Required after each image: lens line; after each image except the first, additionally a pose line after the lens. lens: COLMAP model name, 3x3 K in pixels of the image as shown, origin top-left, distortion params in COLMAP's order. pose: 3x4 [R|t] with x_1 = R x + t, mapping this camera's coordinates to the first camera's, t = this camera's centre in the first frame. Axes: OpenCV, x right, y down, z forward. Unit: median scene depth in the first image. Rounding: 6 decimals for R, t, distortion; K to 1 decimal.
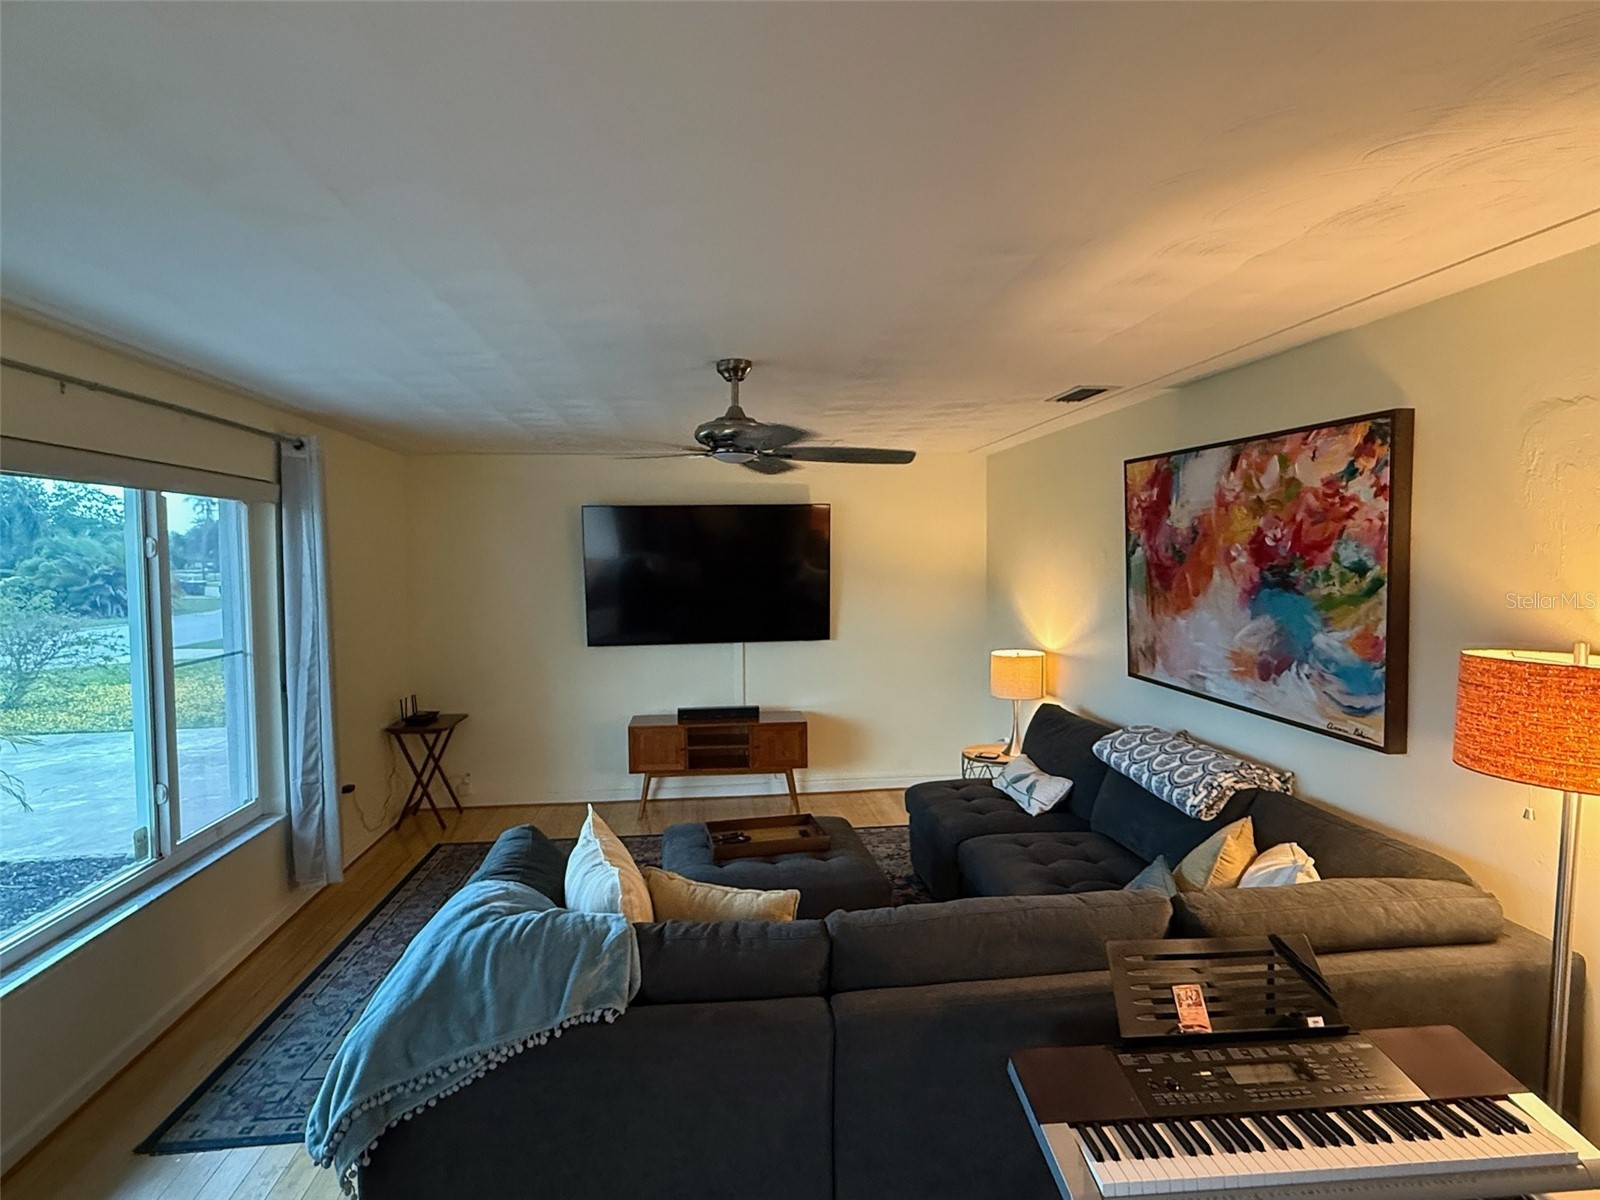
lens RADIAL K [[847.9, 0, 798.8], [0, 847.9, 604.7], [0, 0, 1]] dist [0.002195, 0.000794]
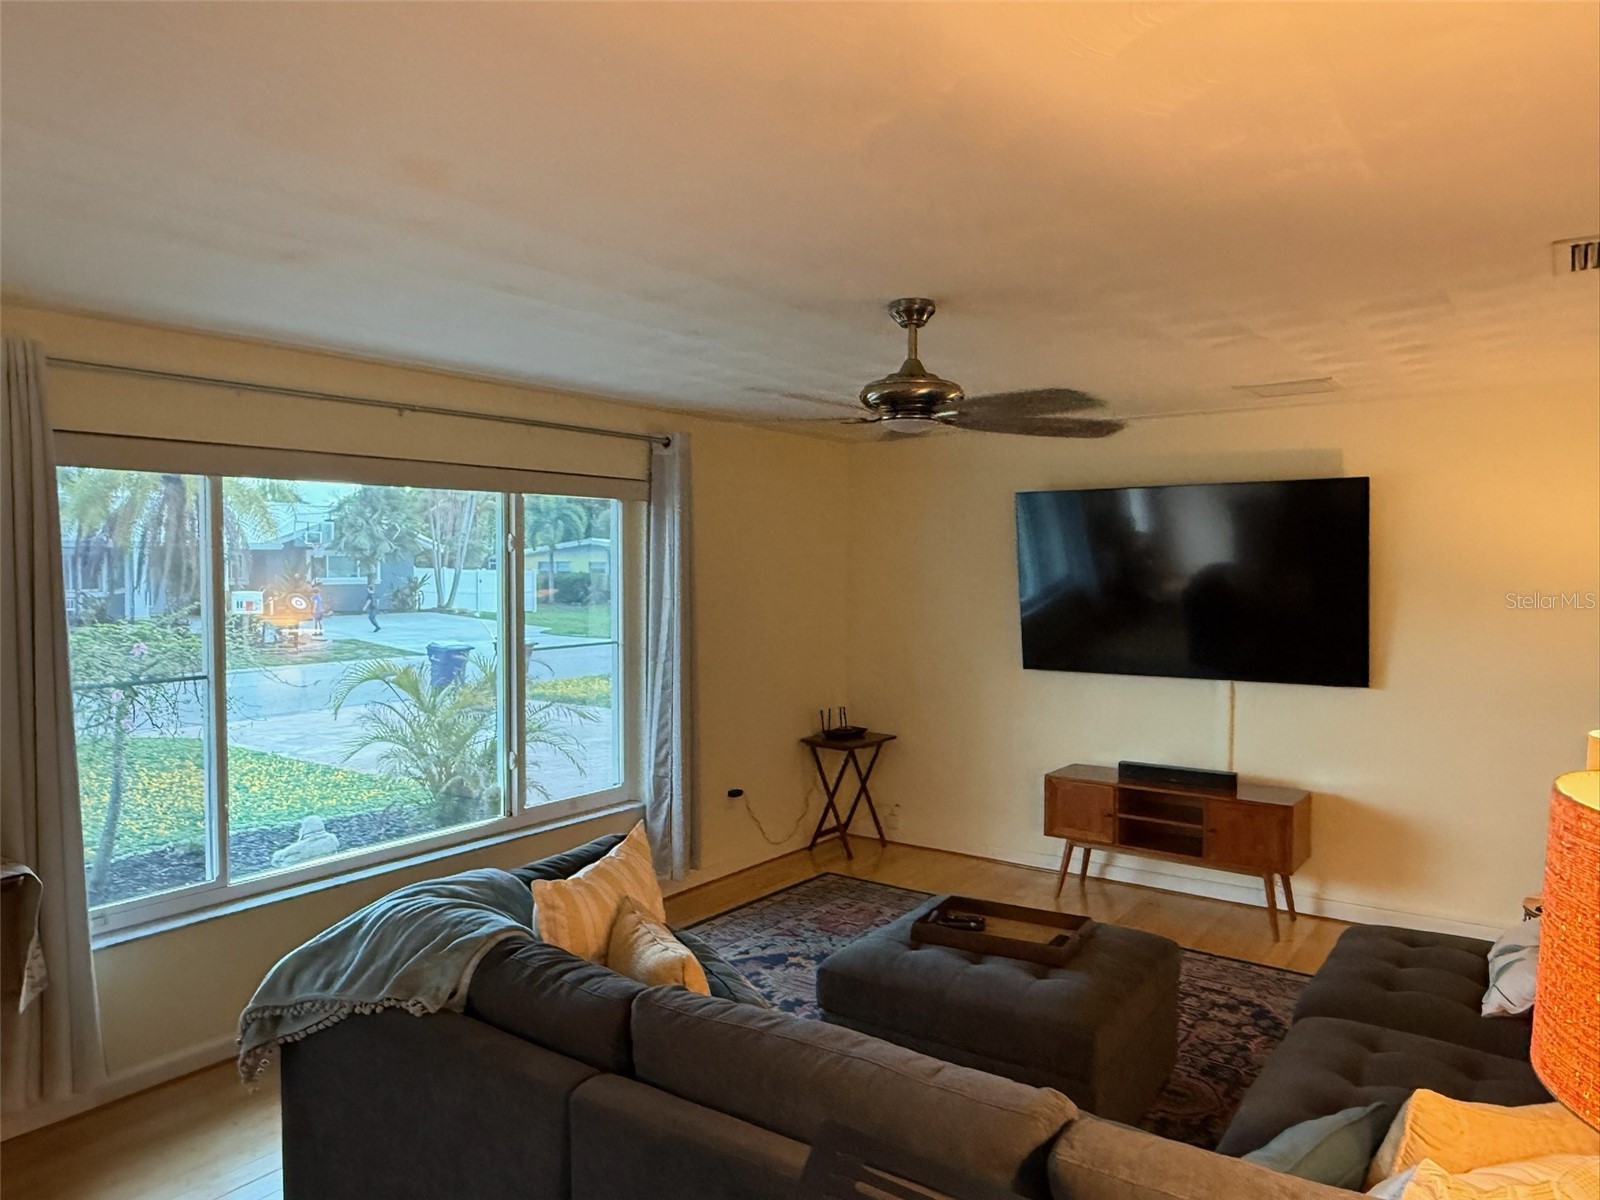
lens RADIAL K [[1072.3, 0, 800.8], [0, 1072.3, 599.6], [0, 0, 1]] dist [-0.016893, 0.002185]
pose [[0.738127, 0.031042, -0.673947, 0.339603], [-0.046619, 0.998900, -0.005049, -0.001434], [0.673049, 0.035145, 0.738762, 0.136086]]
